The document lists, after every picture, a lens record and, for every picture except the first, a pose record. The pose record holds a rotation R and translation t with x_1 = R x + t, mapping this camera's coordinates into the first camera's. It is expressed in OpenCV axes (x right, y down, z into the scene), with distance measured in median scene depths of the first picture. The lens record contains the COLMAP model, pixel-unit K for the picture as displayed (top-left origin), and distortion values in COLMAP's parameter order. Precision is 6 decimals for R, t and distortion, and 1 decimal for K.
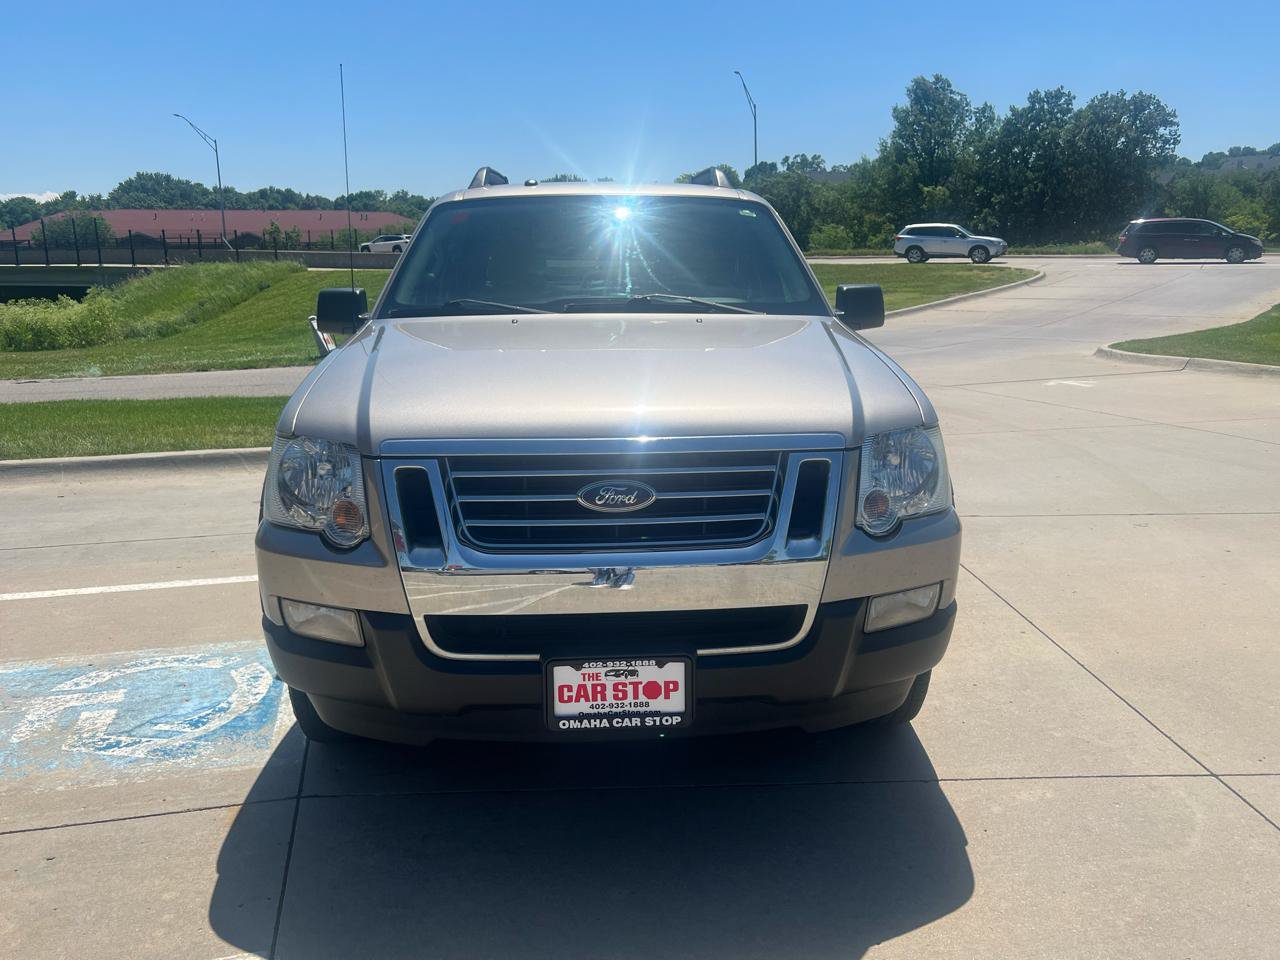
lens RADIAL K [[1040.4, 0, 644.3], [0, 1040.4, 479.1], [0, 0, 1]] dist [0.016902, -0.011745]
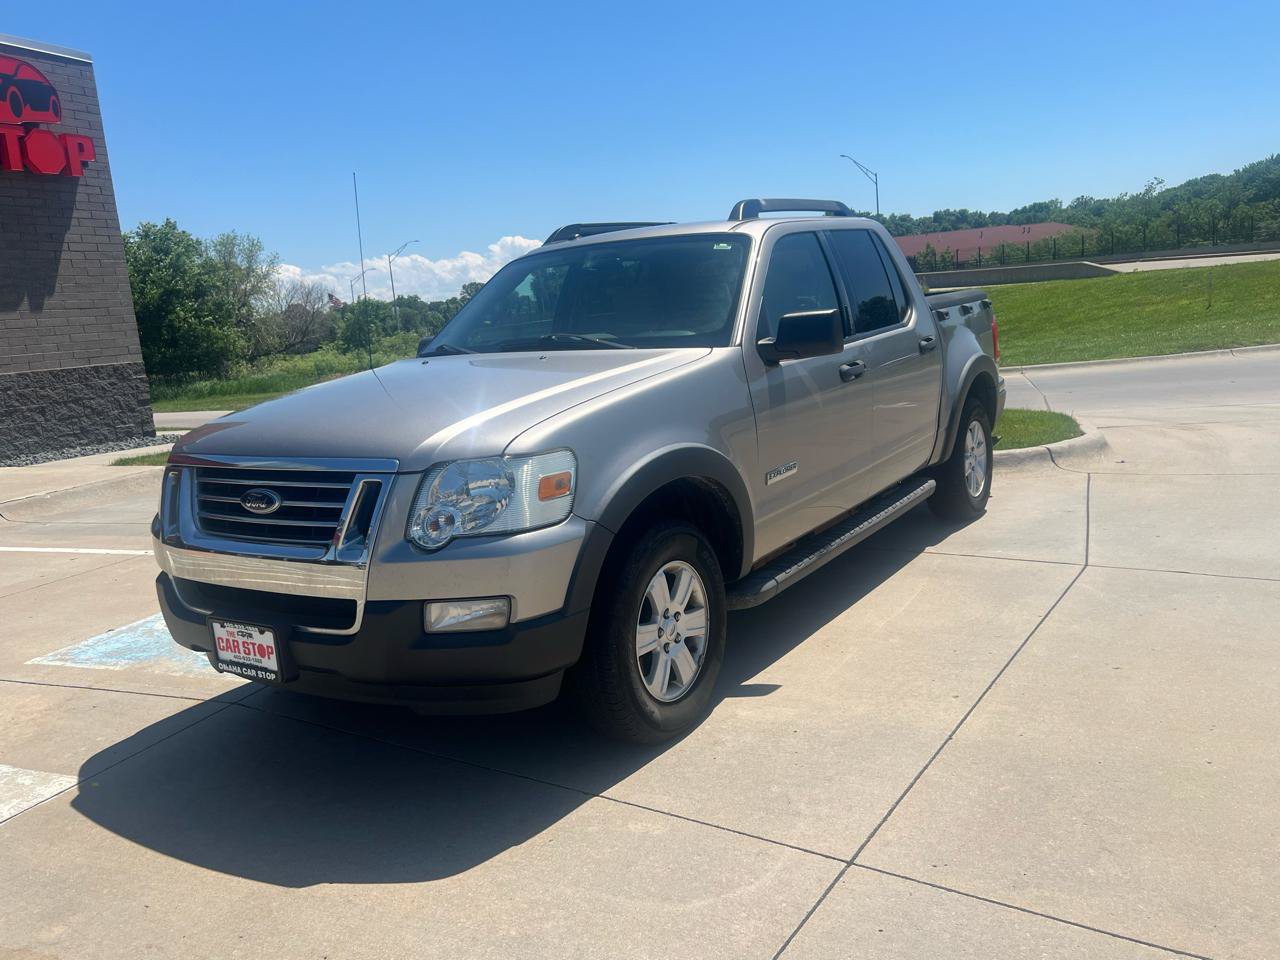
lens RADIAL K [[1040.4, 0, 644.3], [0, 1040.4, 479.1], [0, 0, 1]] dist [0.016902, -0.011745]
pose [[0.804118, 0.044139, -0.592828, 1.154511], [-0.053089, 0.998587, 0.002339, -0.041378], [0.592094, 0.029592, 0.805325, 0.219885]]
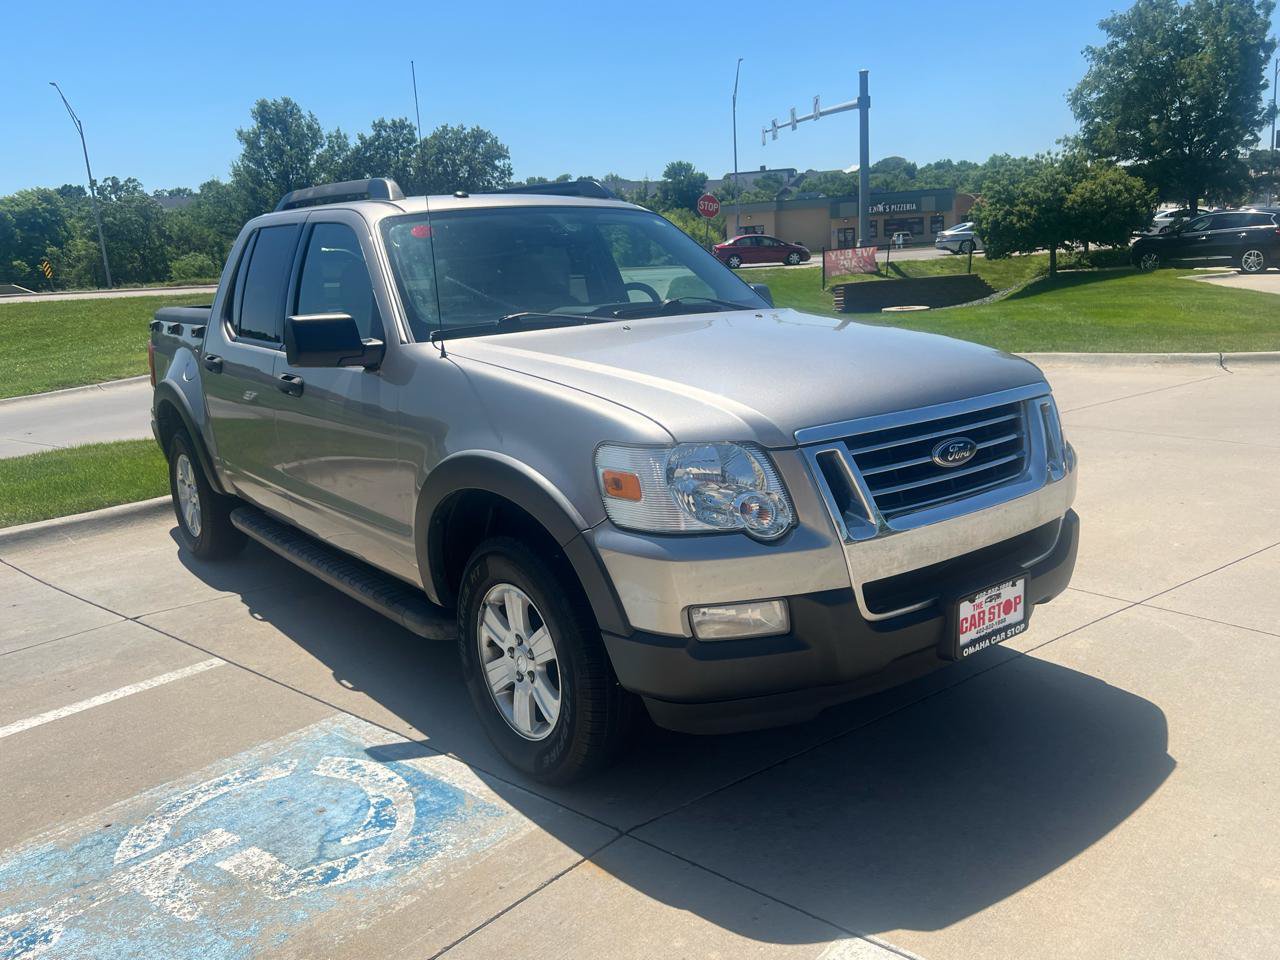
lens RADIAL K [[1040.4, 0, 644.3], [0, 1040.4, 479.1], [0, 0, 1]] dist [0.016902, -0.011745]
pose [[0.817018, -0.146561, 0.557675, -0.973319], [0.159675, 0.986842, 0.025419, -0.039562], [-0.554062, 0.068279, 0.829670, 0.224582]]
